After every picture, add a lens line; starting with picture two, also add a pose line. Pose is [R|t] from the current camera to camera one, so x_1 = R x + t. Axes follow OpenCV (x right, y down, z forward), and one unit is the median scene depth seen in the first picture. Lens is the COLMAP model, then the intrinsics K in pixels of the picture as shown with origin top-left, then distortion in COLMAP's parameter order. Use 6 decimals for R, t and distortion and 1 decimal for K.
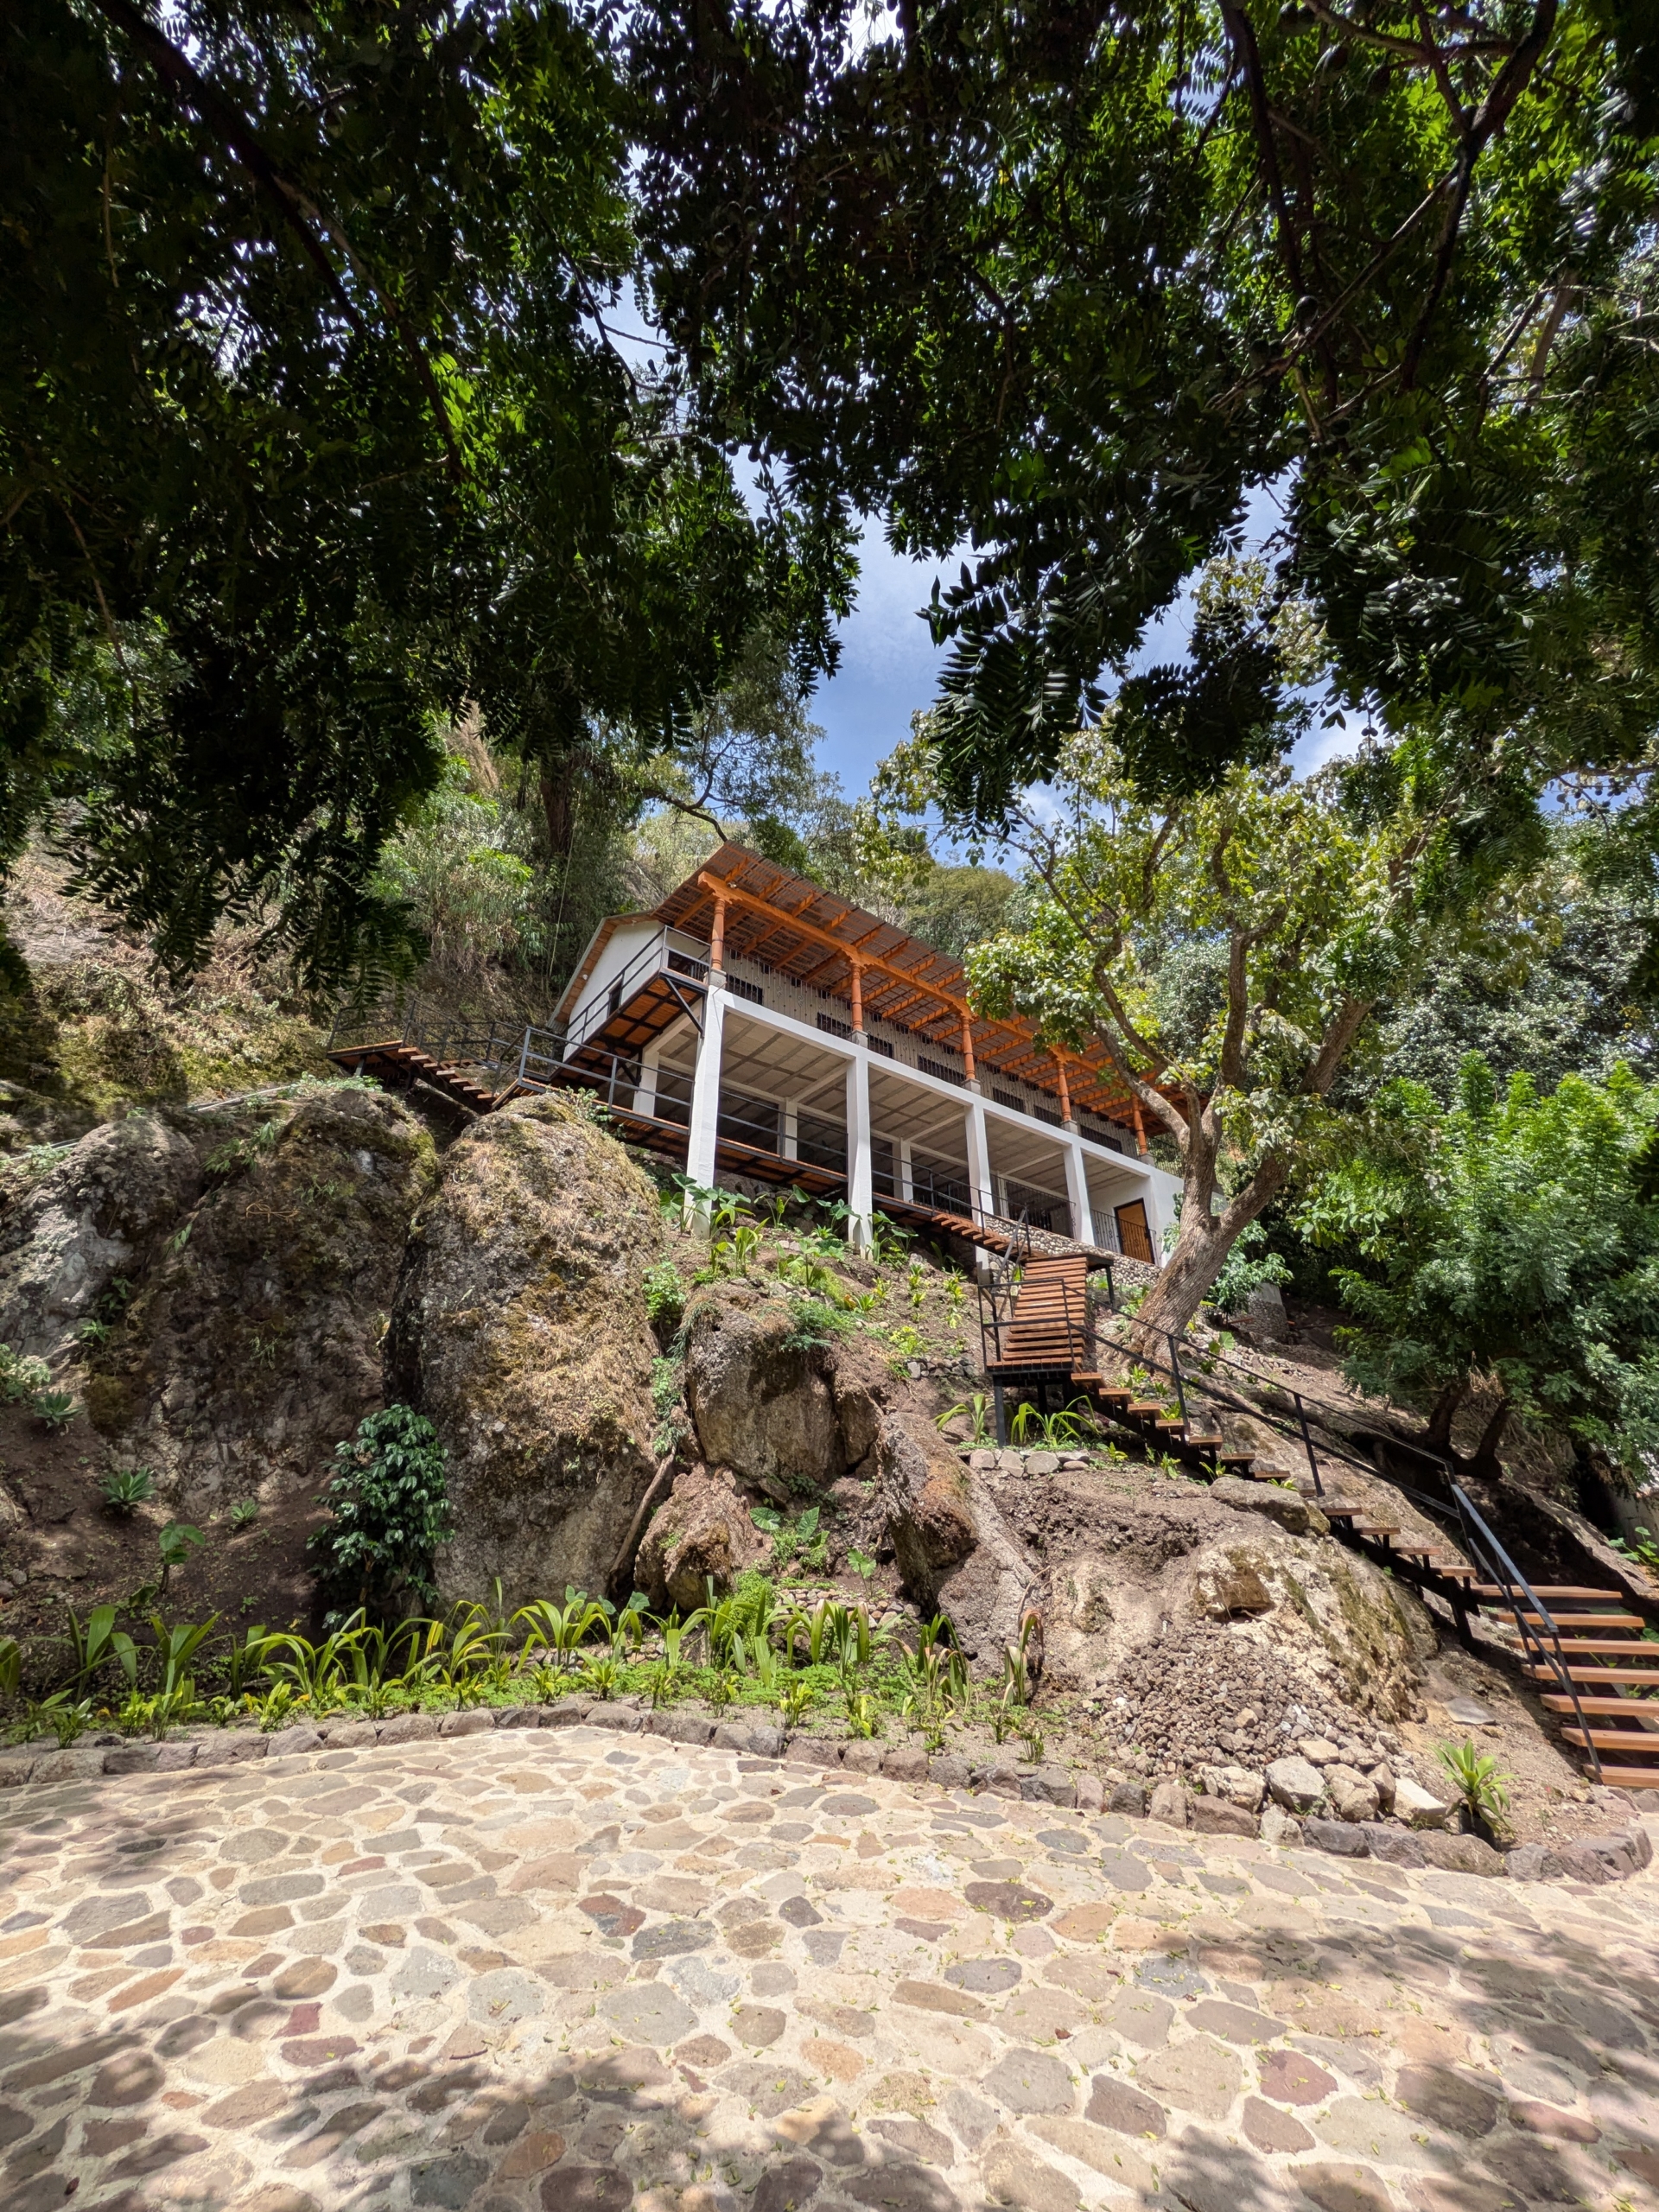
lens RADIAL K [[937.0, 0, 829.5], [0, 937.0, 1106.0], [0, 0, 1]] dist [0.011562, 0.000008]
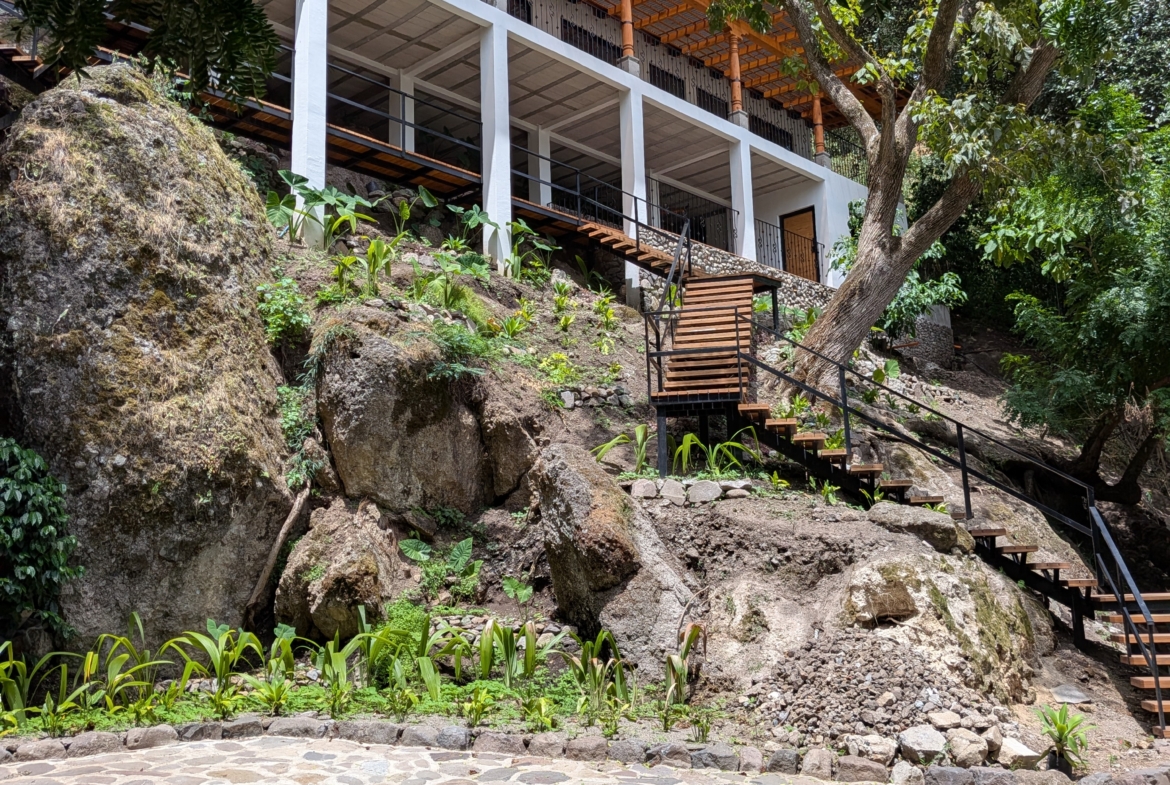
lens RADIAL K [[1192.5, 0, 585.0], [0, 1192.5, 392.5], [0, 0, 1]] dist [0.152756, -0.355620]
pose [[0.988489, 0.002525, 0.151273, -0.078029], [-0.043387, 0.962596, 0.267443, -0.044130], [-0.144940, -0.270927, 0.951625, -0.130477]]
